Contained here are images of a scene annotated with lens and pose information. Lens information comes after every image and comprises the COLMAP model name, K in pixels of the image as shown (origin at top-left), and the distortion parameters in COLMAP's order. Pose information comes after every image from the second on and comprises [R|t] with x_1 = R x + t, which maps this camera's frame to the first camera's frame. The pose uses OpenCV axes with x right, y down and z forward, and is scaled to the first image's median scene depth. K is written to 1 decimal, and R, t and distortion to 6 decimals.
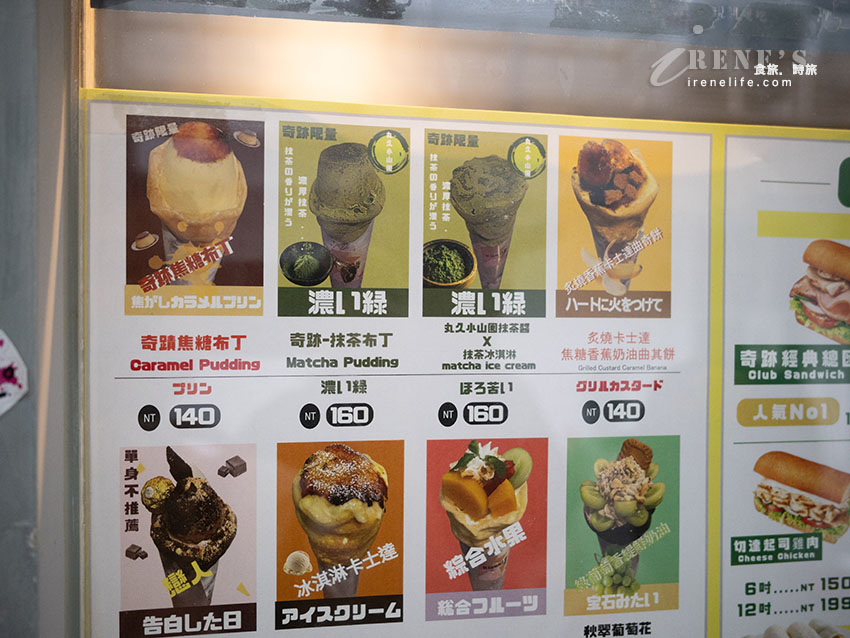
lens RADIAL K [[759.8, 0, 425.0], [0, 759.8, 319.0], [0, 0, 1]] dist [-0.026132, 0.009521]
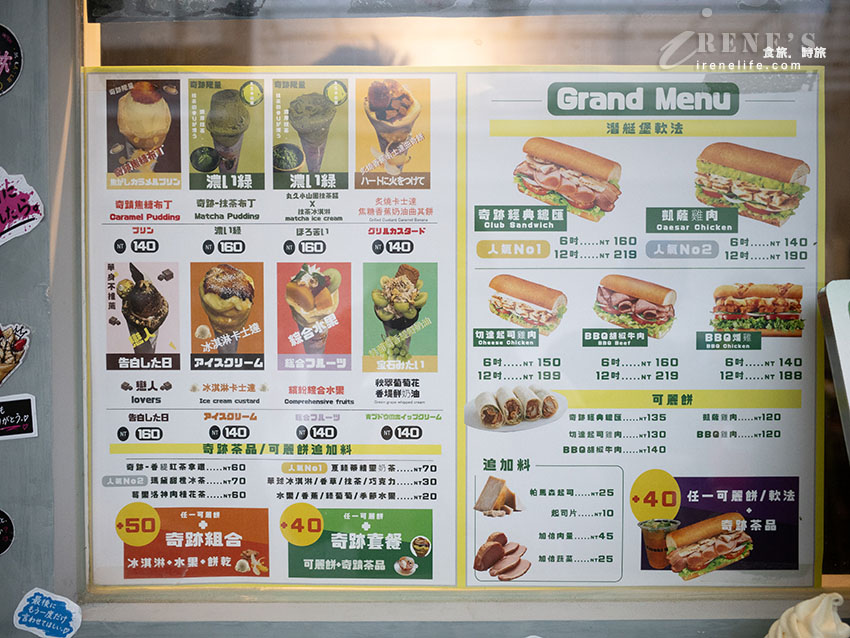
lens RADIAL K [[759.8, 0, 425.0], [0, 759.8, 319.0], [0, 0, 1]] dist [-0.026132, 0.009521]
pose [[0.984349, -0.004897, -0.176161, 0.618341], [0.006121, 0.999961, 0.006402, 0.273378], [0.176123, -0.007380, 0.984341, -0.604197]]
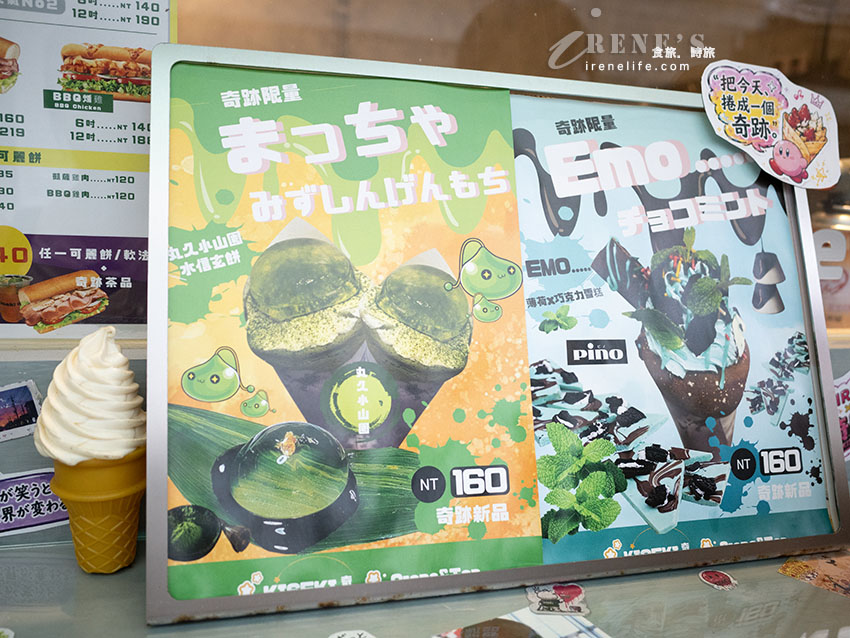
lens RADIAL K [[759.8, 0, 425.0], [0, 759.8, 319.0], [0, 0, 1]] dist [-0.026132, 0.009521]
pose [[0.992641, 0.029234, 0.117513, 1.573079], [-0.049922, 0.982913, 0.177174, 0.478155], [-0.110325, -0.181737, 0.977139, -0.671102]]
